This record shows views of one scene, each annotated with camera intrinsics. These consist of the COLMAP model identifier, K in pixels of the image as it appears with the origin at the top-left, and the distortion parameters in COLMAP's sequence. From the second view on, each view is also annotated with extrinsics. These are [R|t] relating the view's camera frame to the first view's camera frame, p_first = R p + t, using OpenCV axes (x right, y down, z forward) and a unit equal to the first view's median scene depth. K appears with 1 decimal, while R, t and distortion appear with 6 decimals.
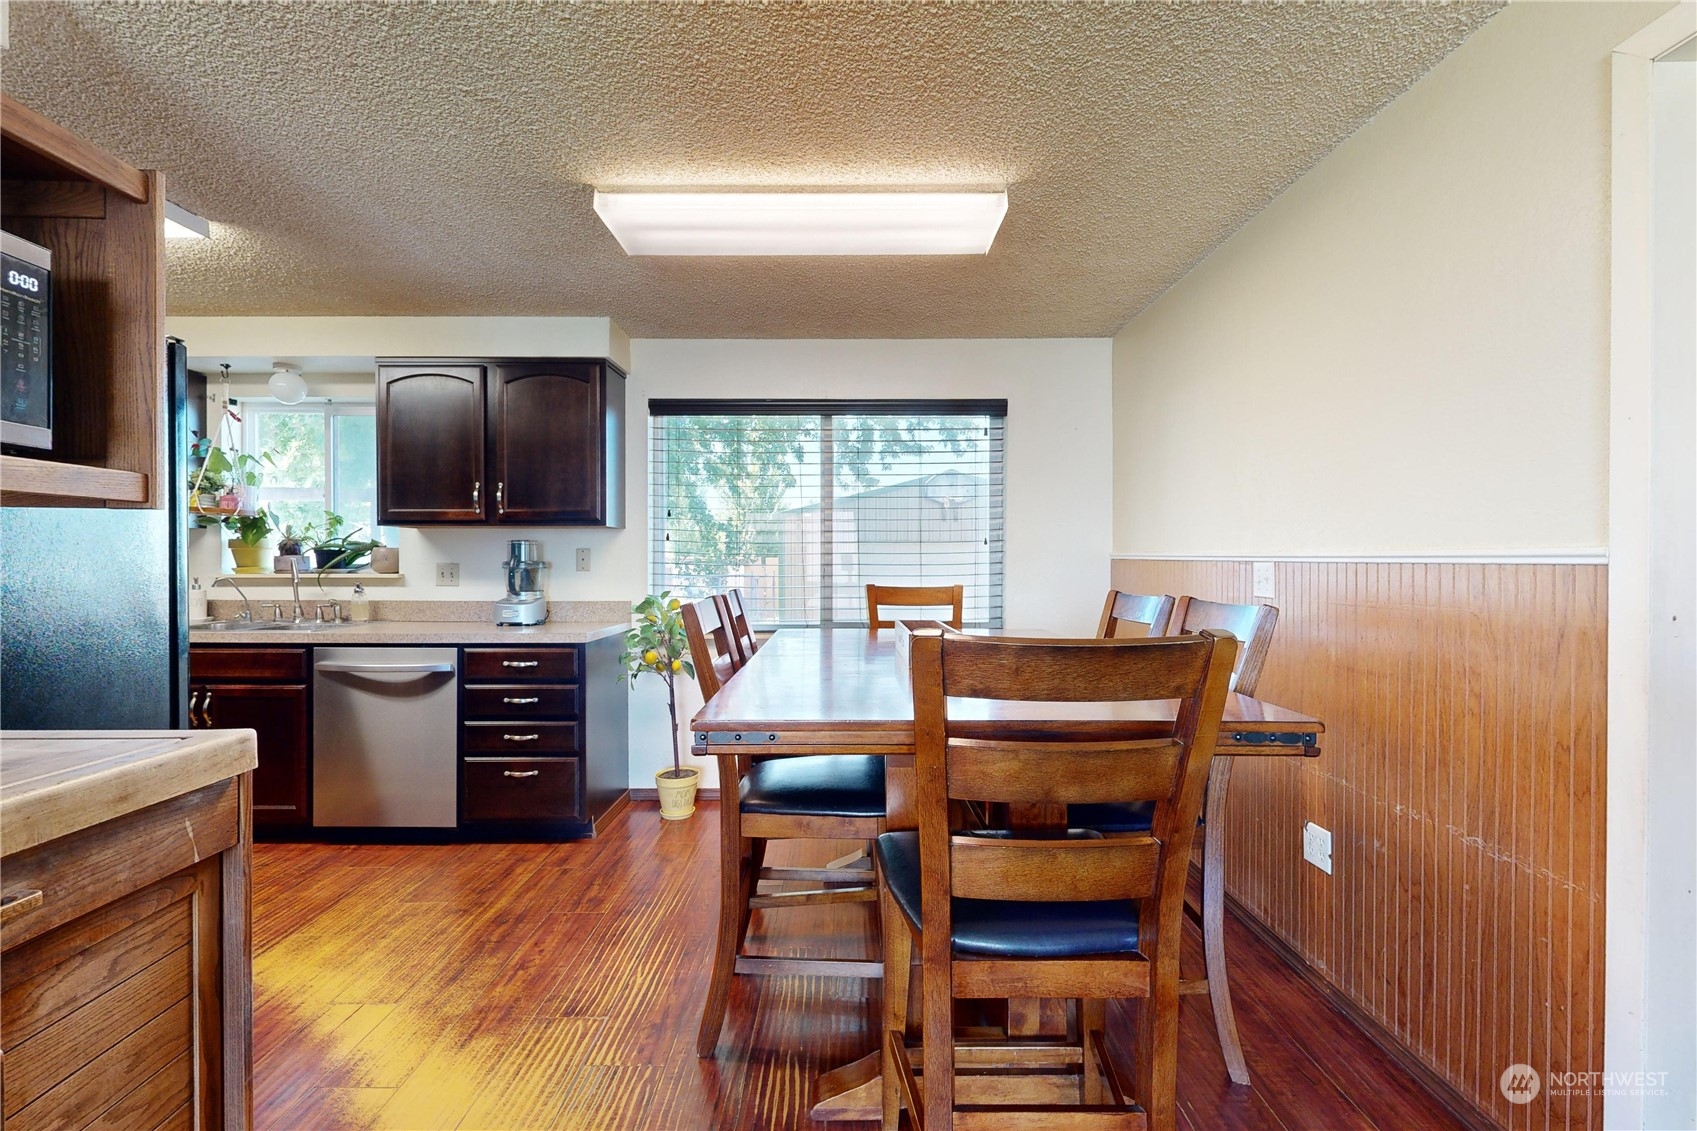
lens RADIAL K [[736.3, 0, 848.4], [0, 736.3, 568.7], [0, 0, 1]] dist [0.000160, -0.000336]
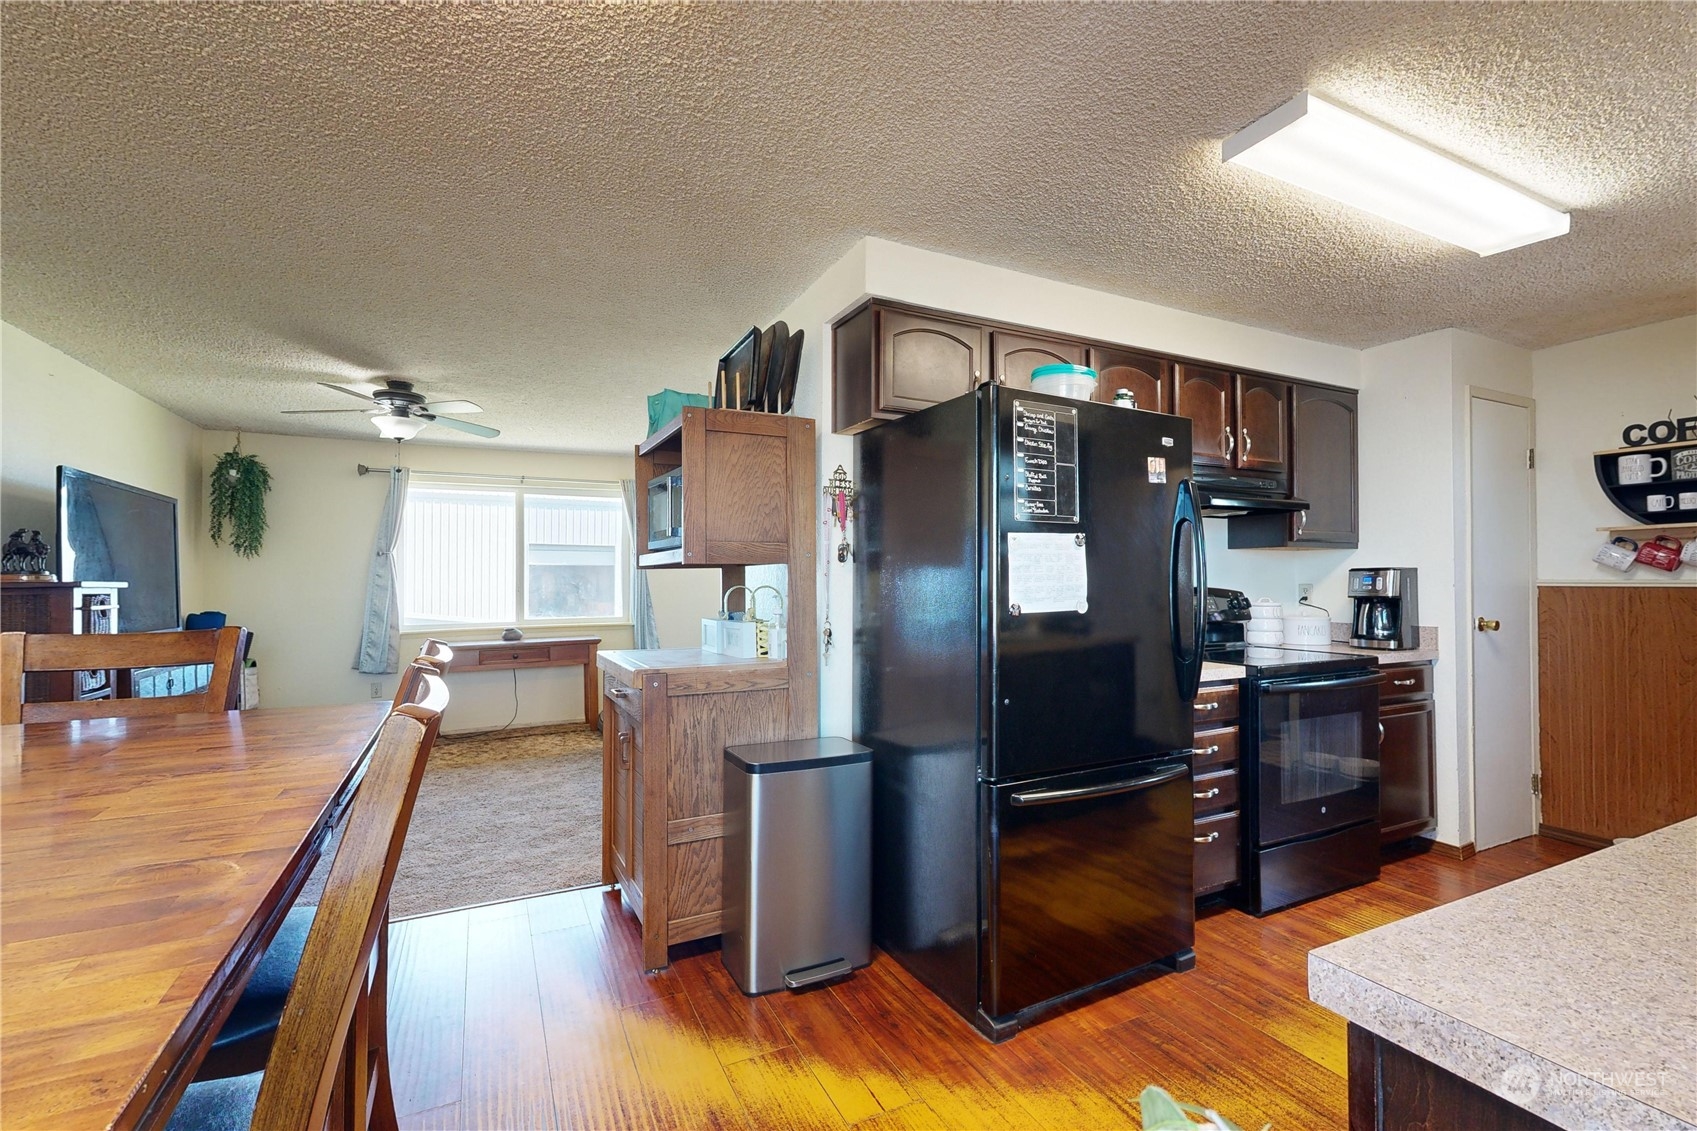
lens RADIAL K [[736.3, 0, 848.4], [0, 736.3, 568.7], [0, 0, 1]] dist [0.000160, -0.000336]
pose [[-0.895891, -0.008051, -0.444201, -0.139513], [-0.001926, 0.999897, -0.014239, -0.013449], [0.444270, -0.011901, -0.895814, 1.024823]]
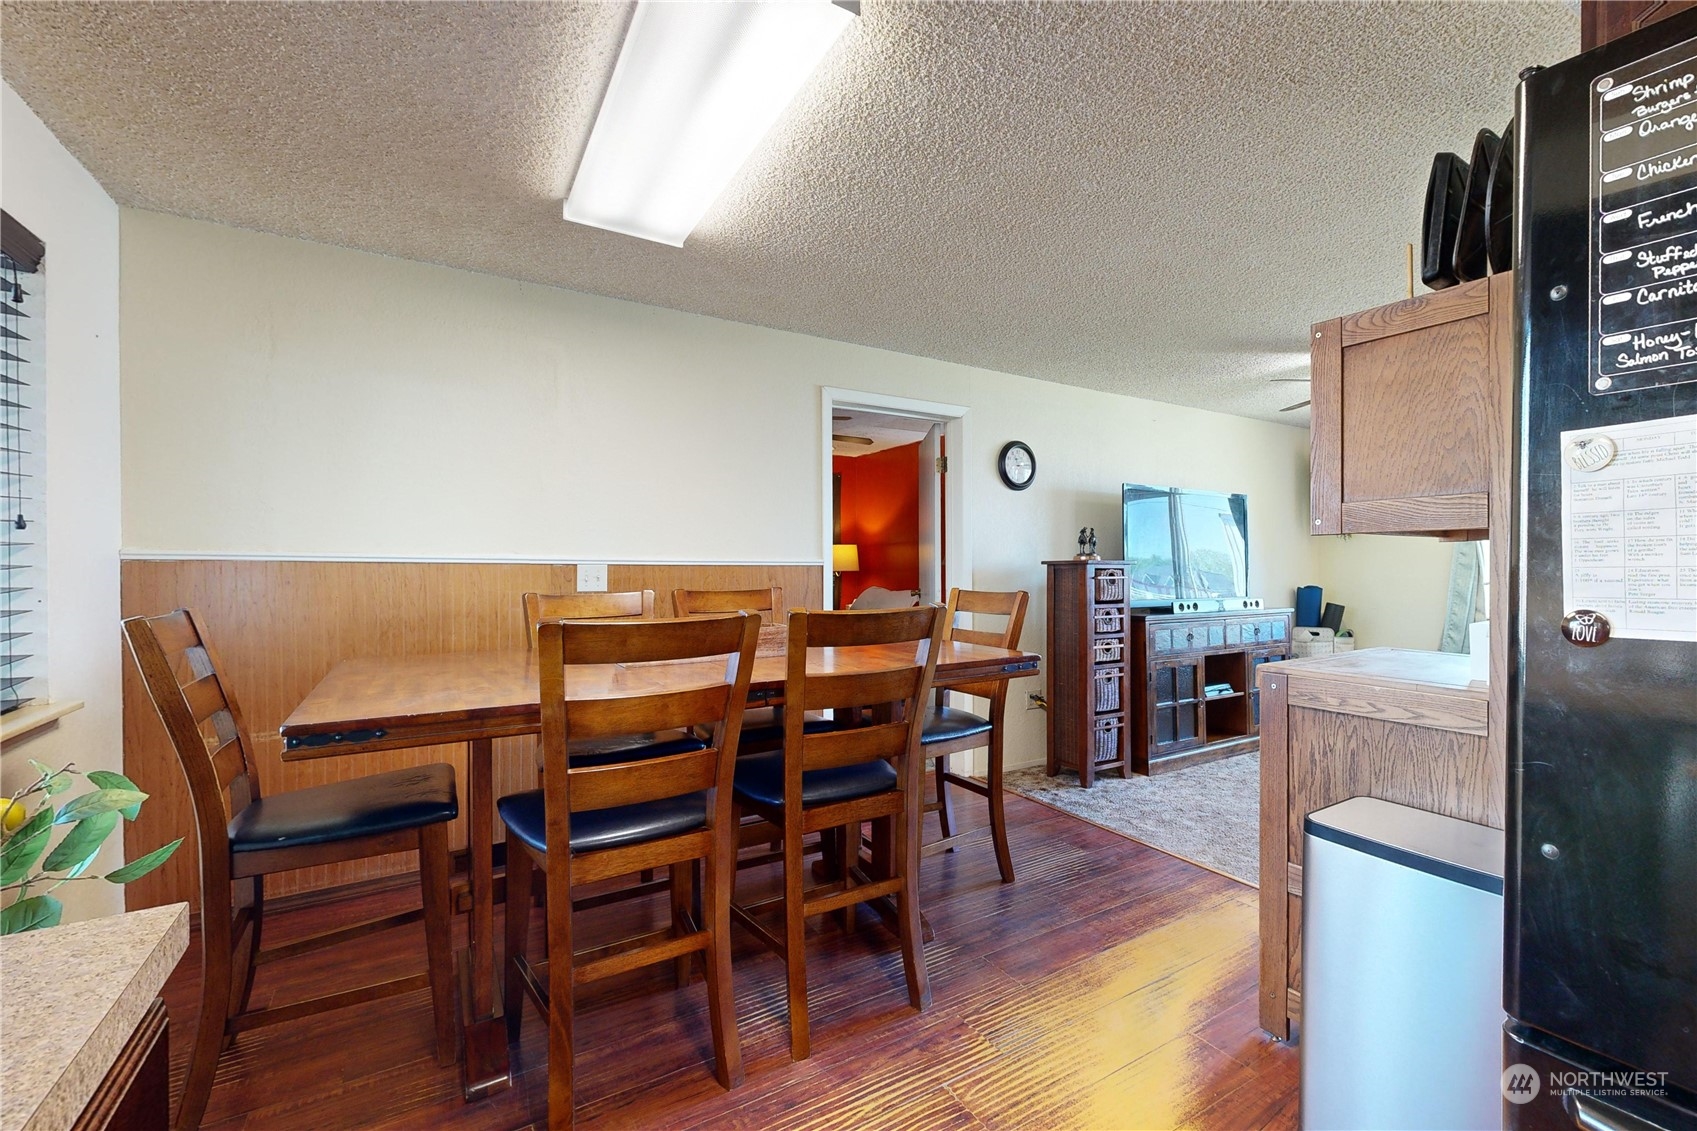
lens RADIAL K [[736.9, 0, 926.4], [0, 736.9, 569.3], [0, 0, 1]] dist [0.001340, -0.000116]
pose [[-0.556578, -0.008166, 0.830756, -0.594965], [0.004353, 0.999909, 0.012745, -0.011160], [-0.830784, 0.010710, -0.556492, 0.854772]]
